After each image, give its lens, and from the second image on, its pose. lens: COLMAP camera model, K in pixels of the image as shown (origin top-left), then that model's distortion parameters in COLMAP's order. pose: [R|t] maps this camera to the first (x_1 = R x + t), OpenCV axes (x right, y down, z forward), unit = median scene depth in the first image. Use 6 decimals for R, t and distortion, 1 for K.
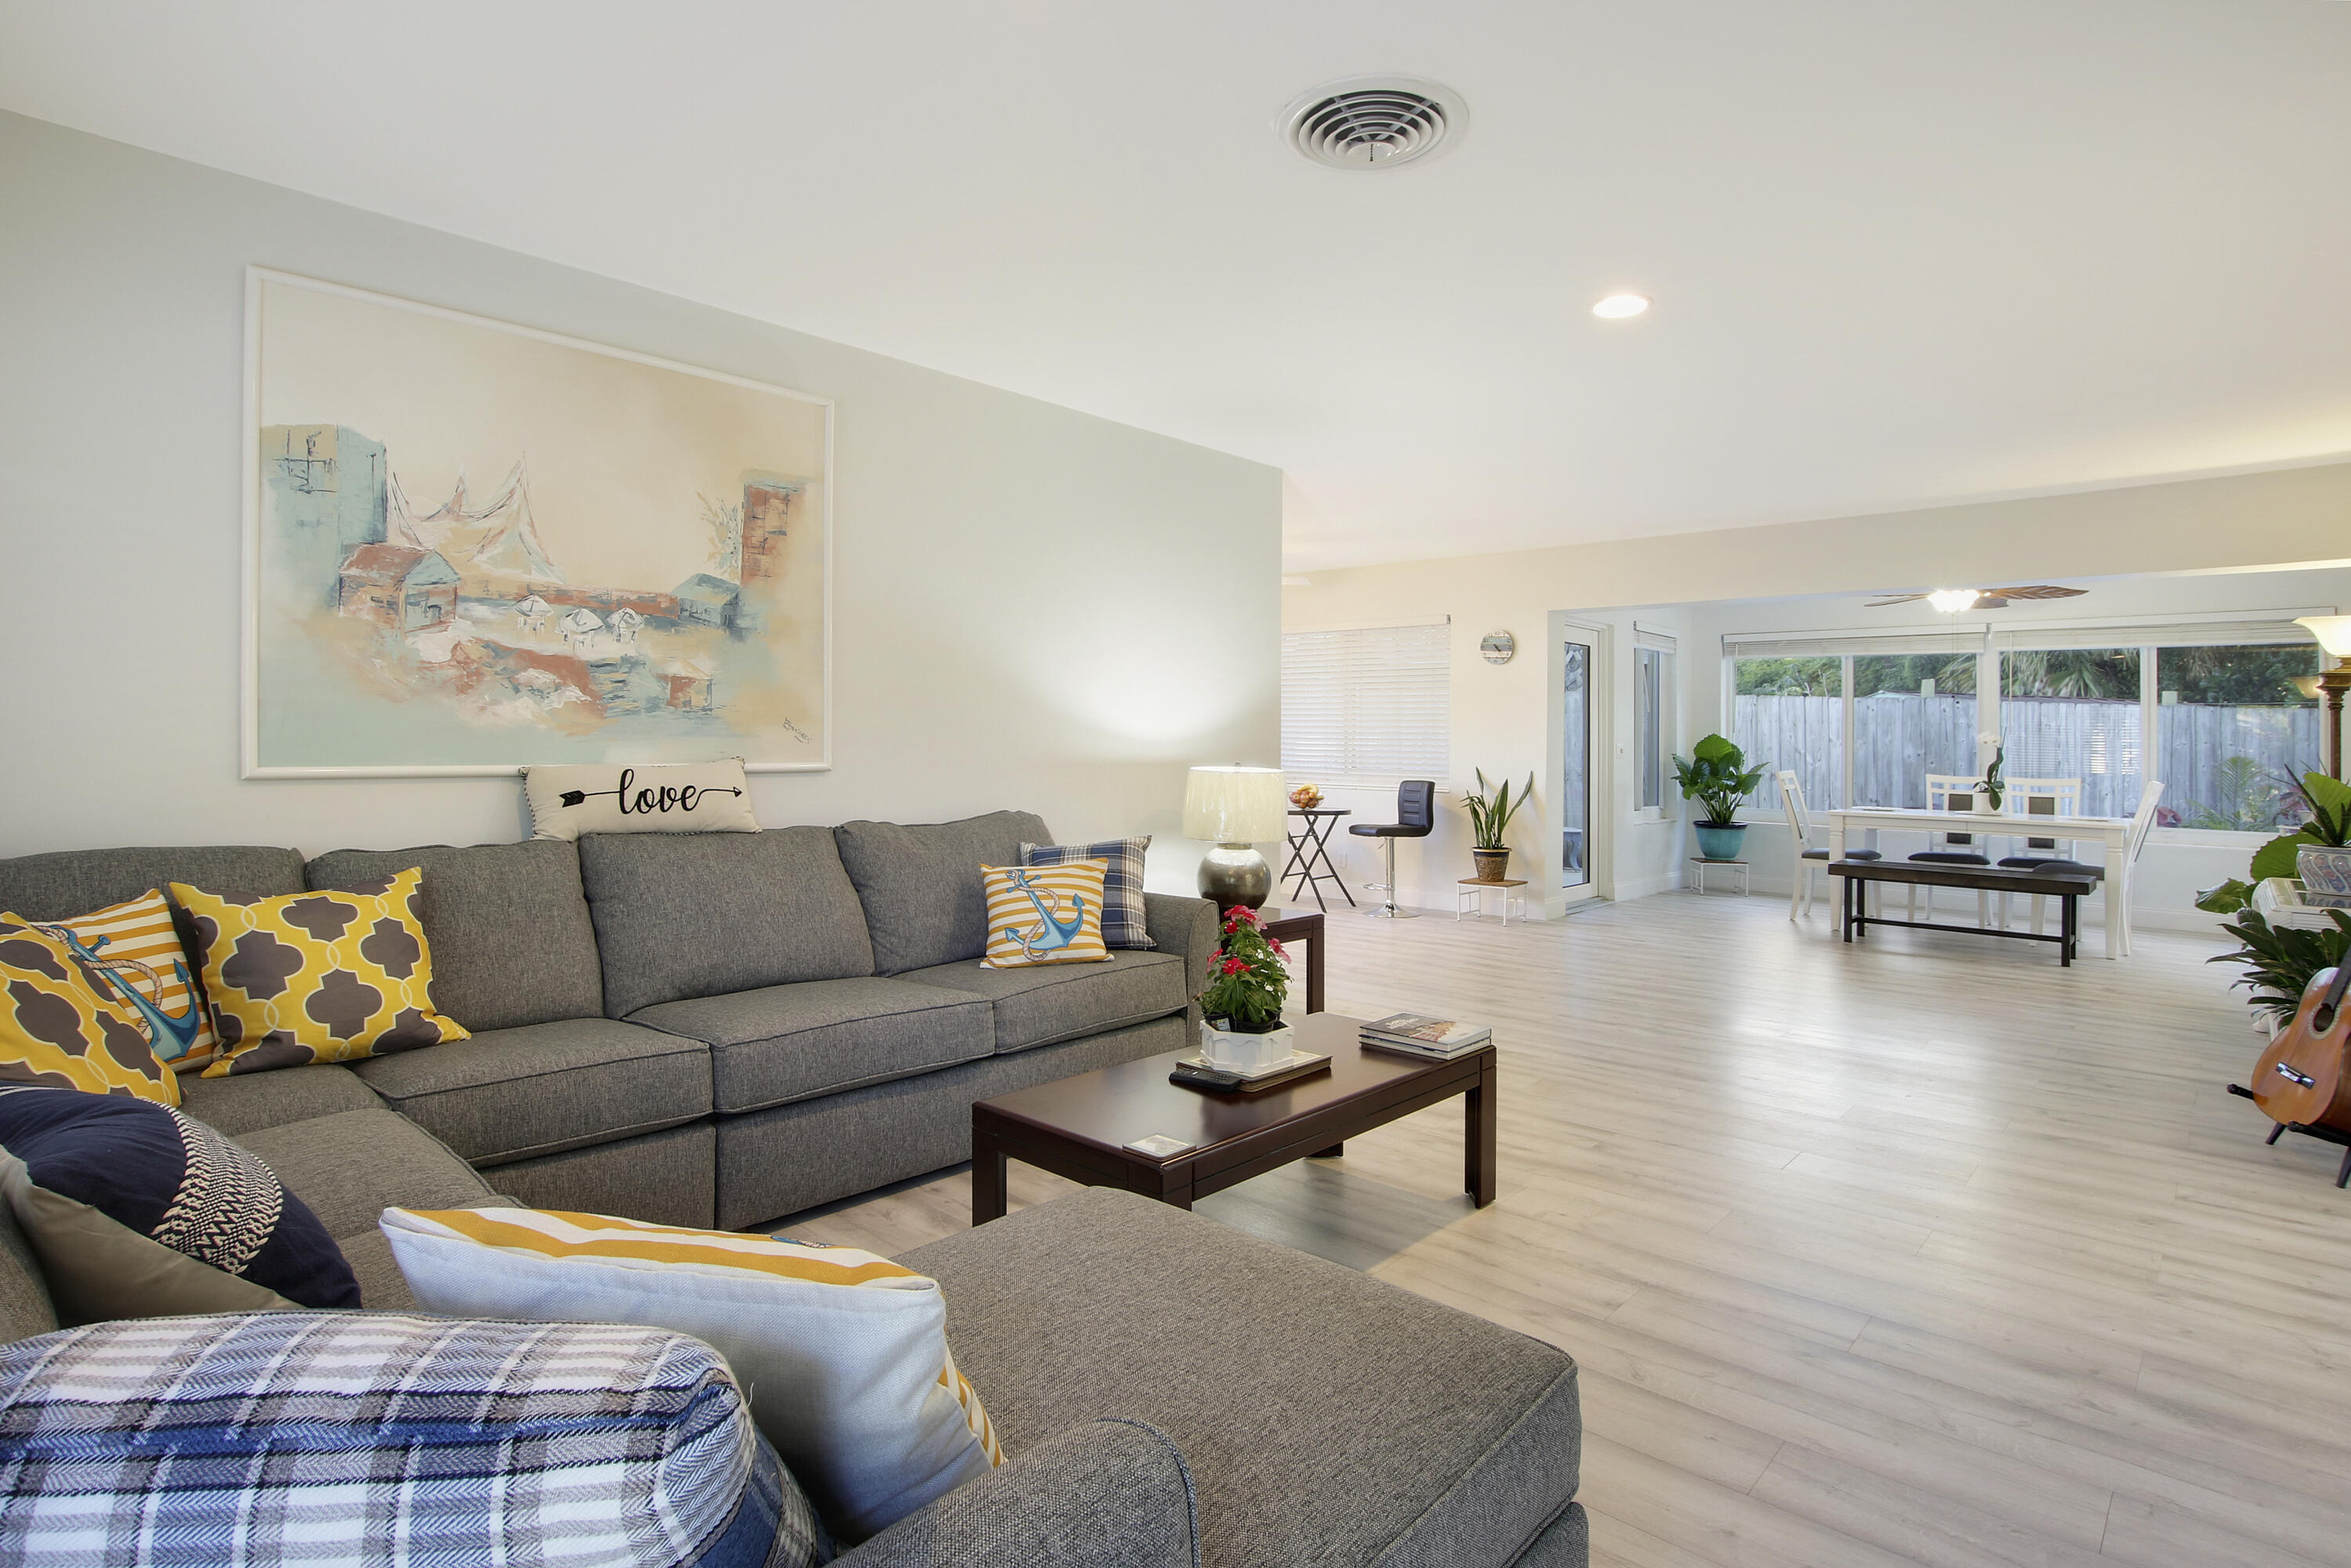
lens RADIAL K [[1200.2, 0, 1141.3], [0, 1200.2, 719.1], [0, 0, 1]] dist [0.000763, 0.000040]
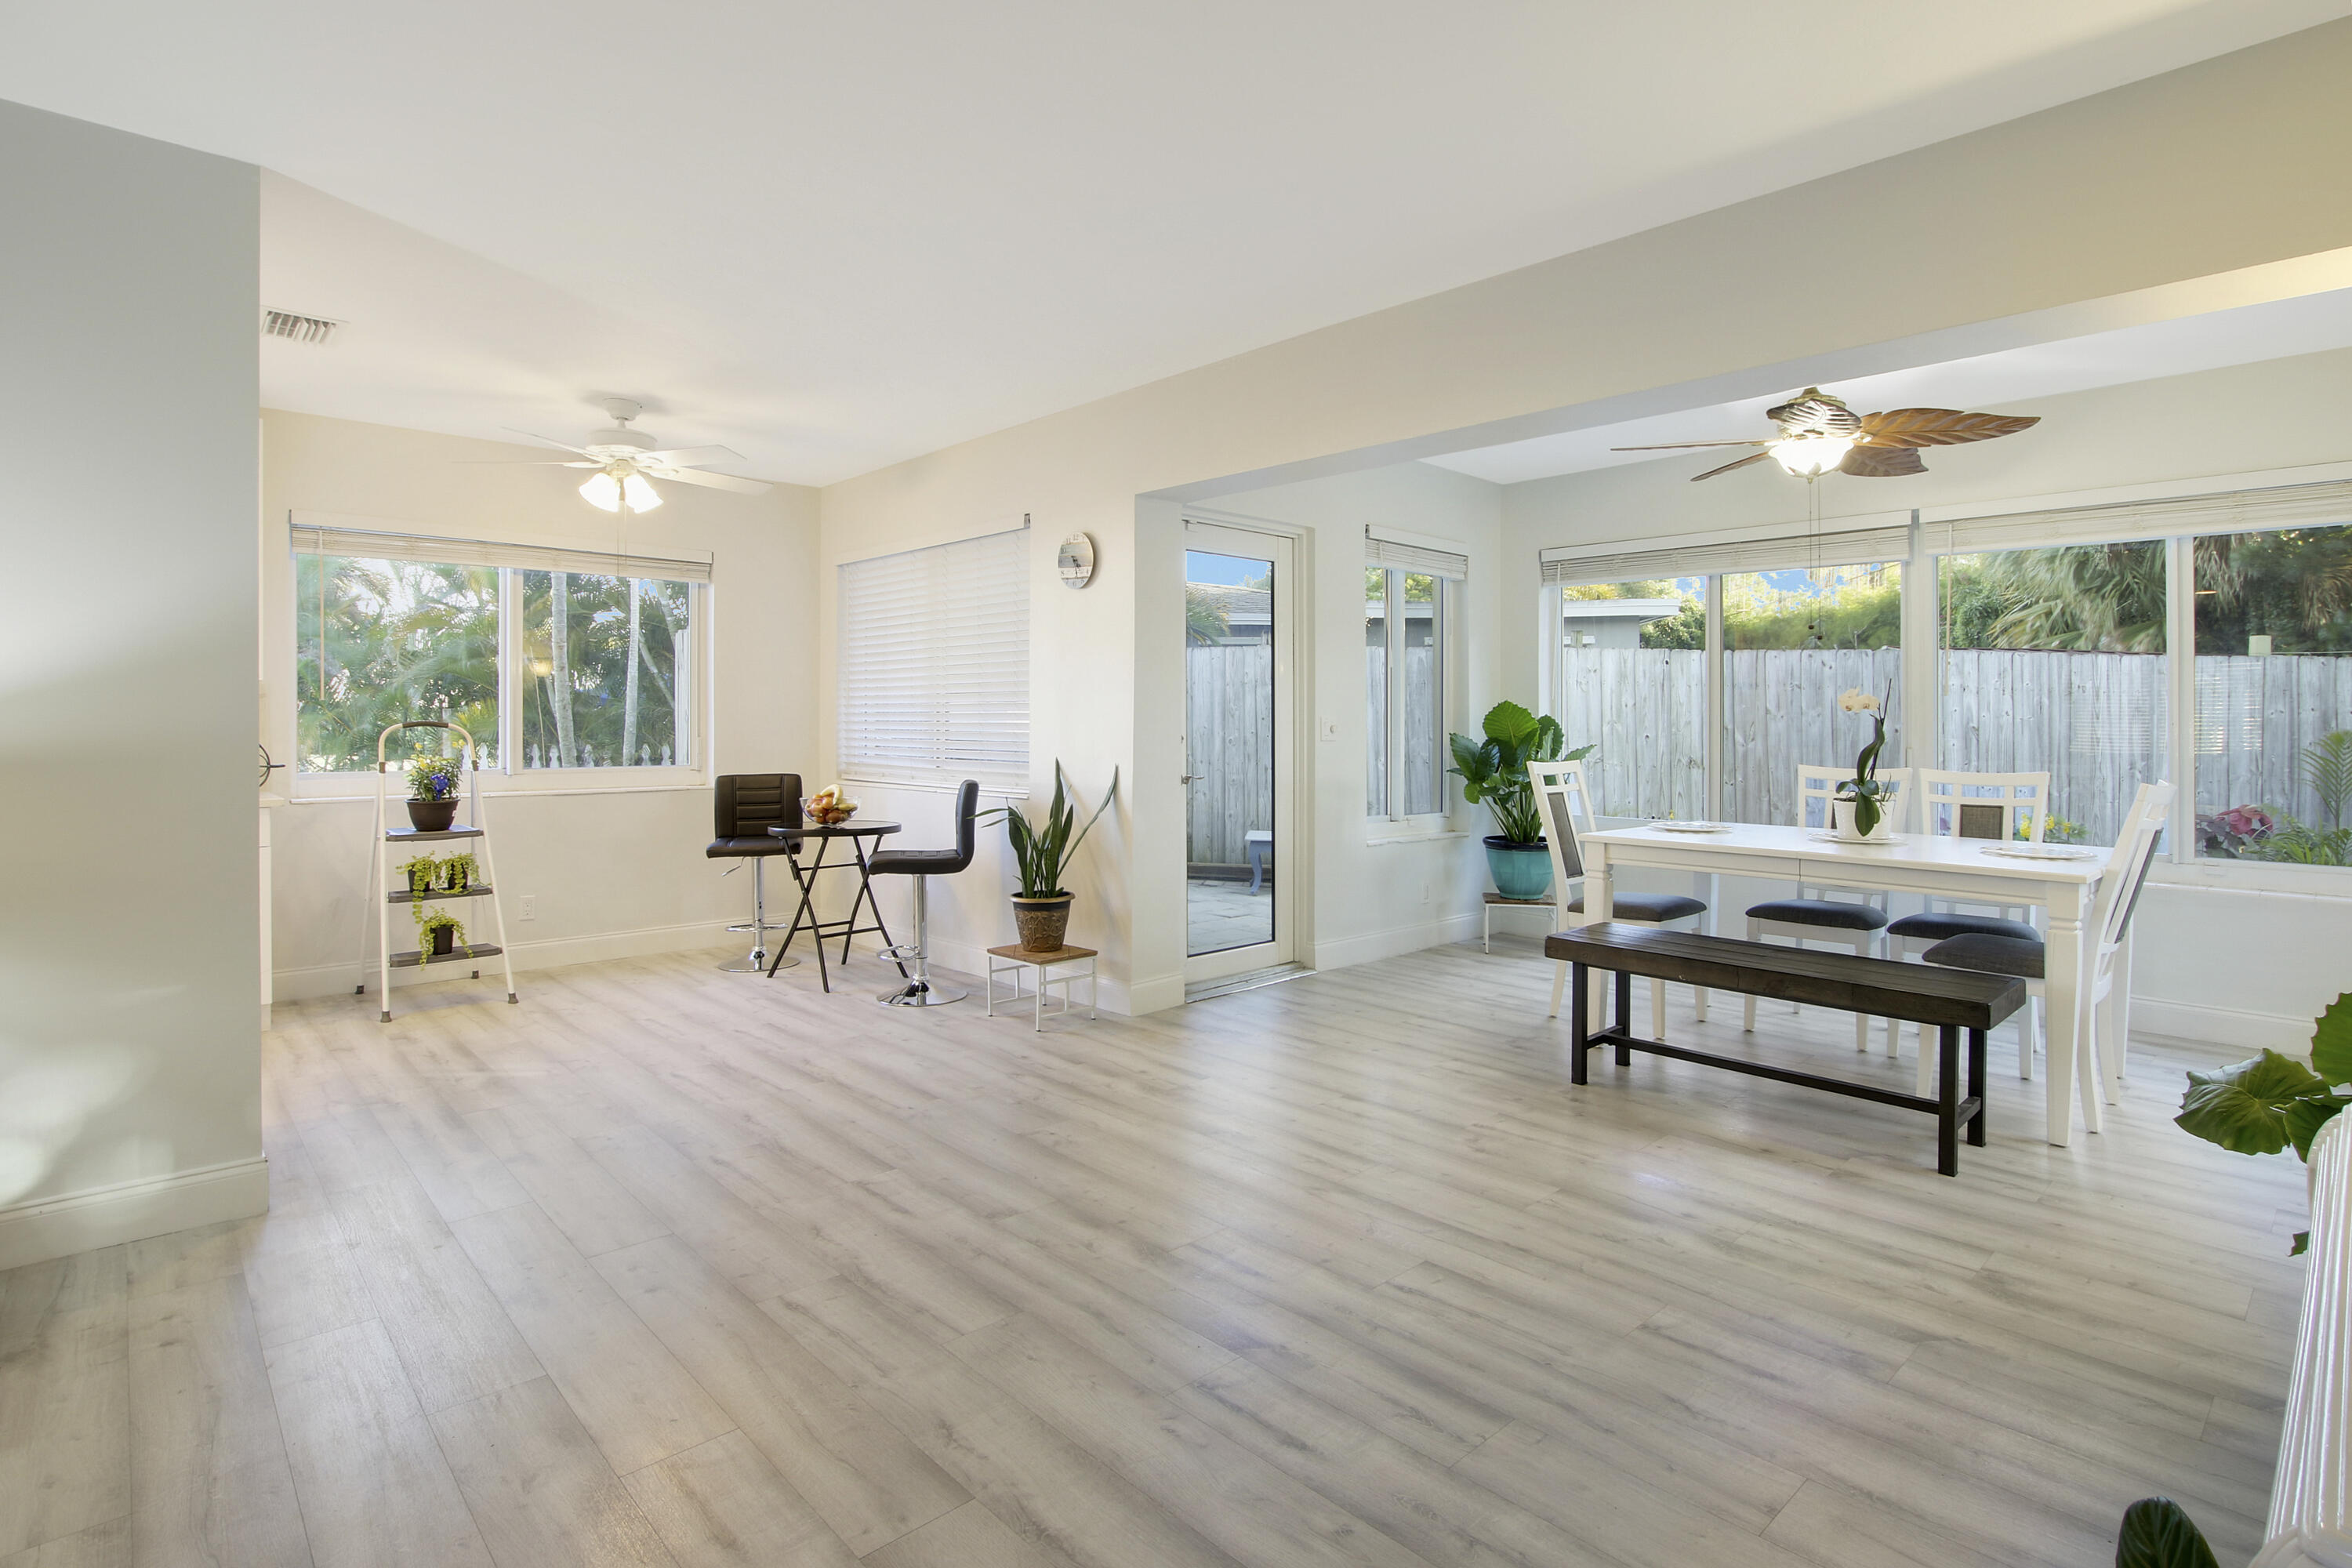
lens RADIAL K [[1190.4, 0, 1191.4], [0, 1190.4, 714.6], [0, 0, 1]] dist [-0.015466, -0.000101]
pose [[0.998471, -0.009494, -0.054455, 0.363744], [0.010127, 0.999884, 0.011362, 0.011059], [0.054341, -0.011897, 0.998452, 0.379098]]
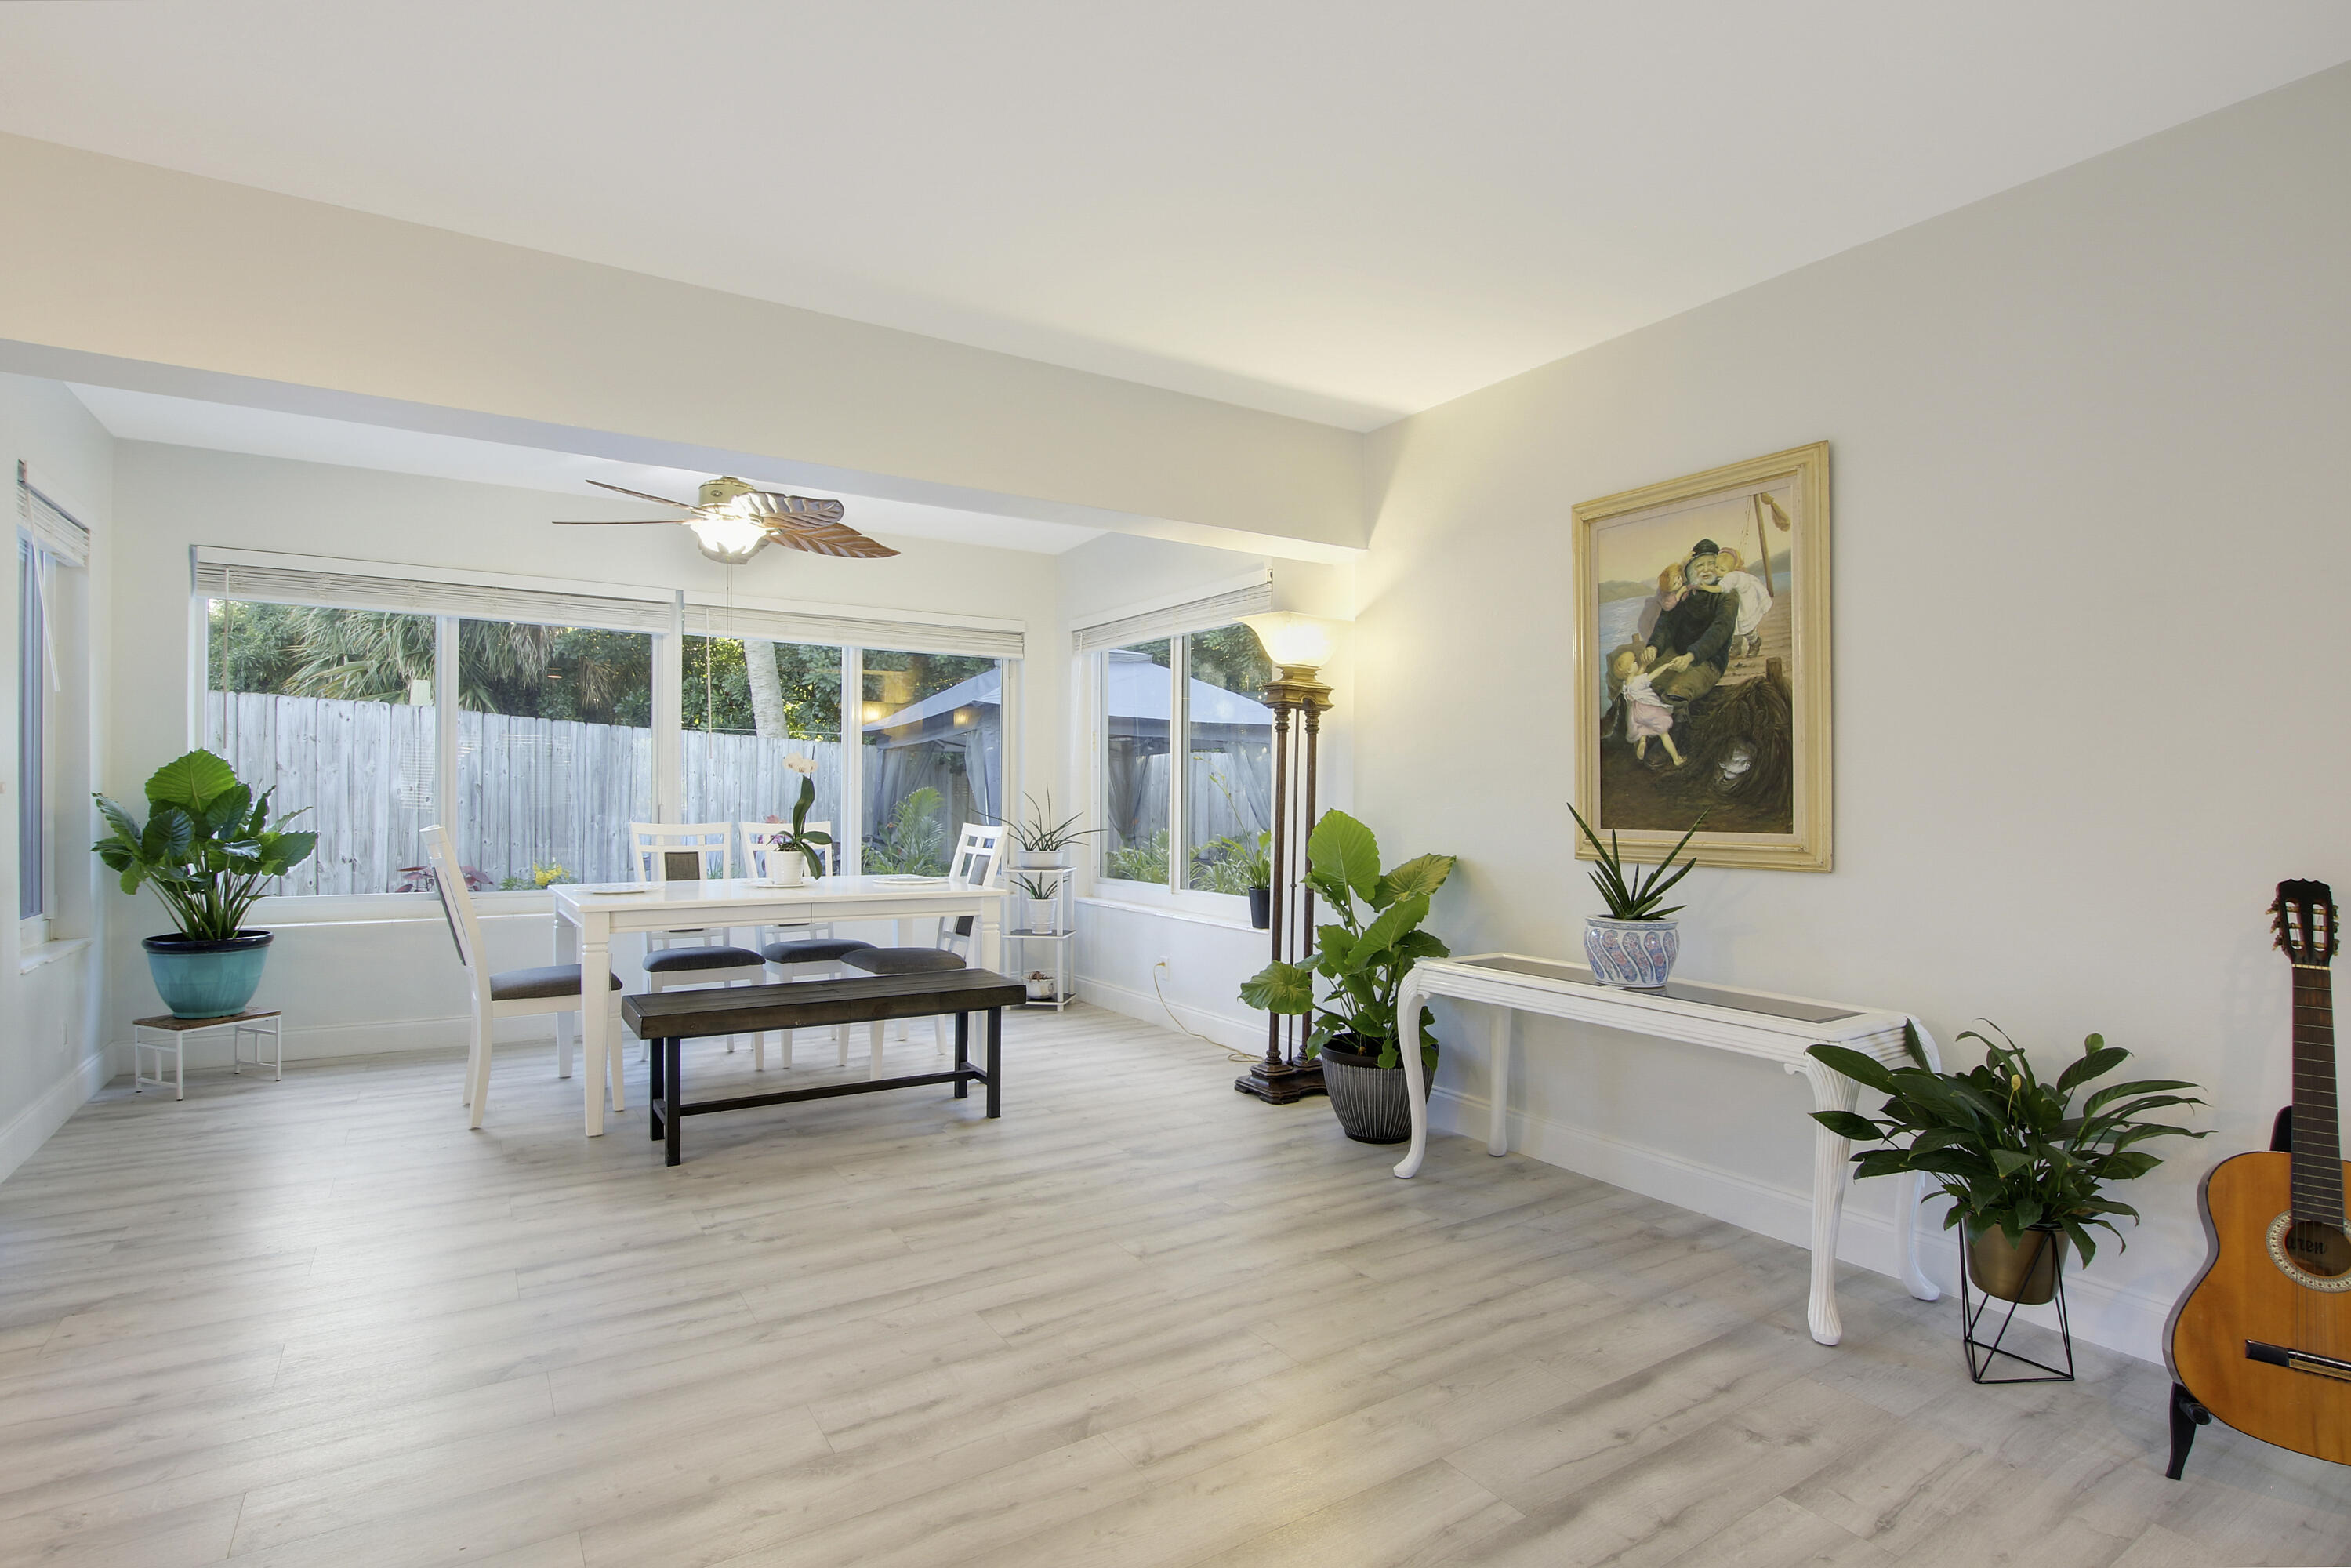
lens RADIAL K [[1175.3, 0, 1175.5], [0, 1175.3, 784.0], [0, 0, 1]] dist [-0.024505, -0.000414]
pose [[0.221360, -0.005927, 0.975174, 0.130250], [-0.023225, 0.999666, 0.011348, 0.012530], [-0.974916, -0.025161, 0.221148, 0.561936]]
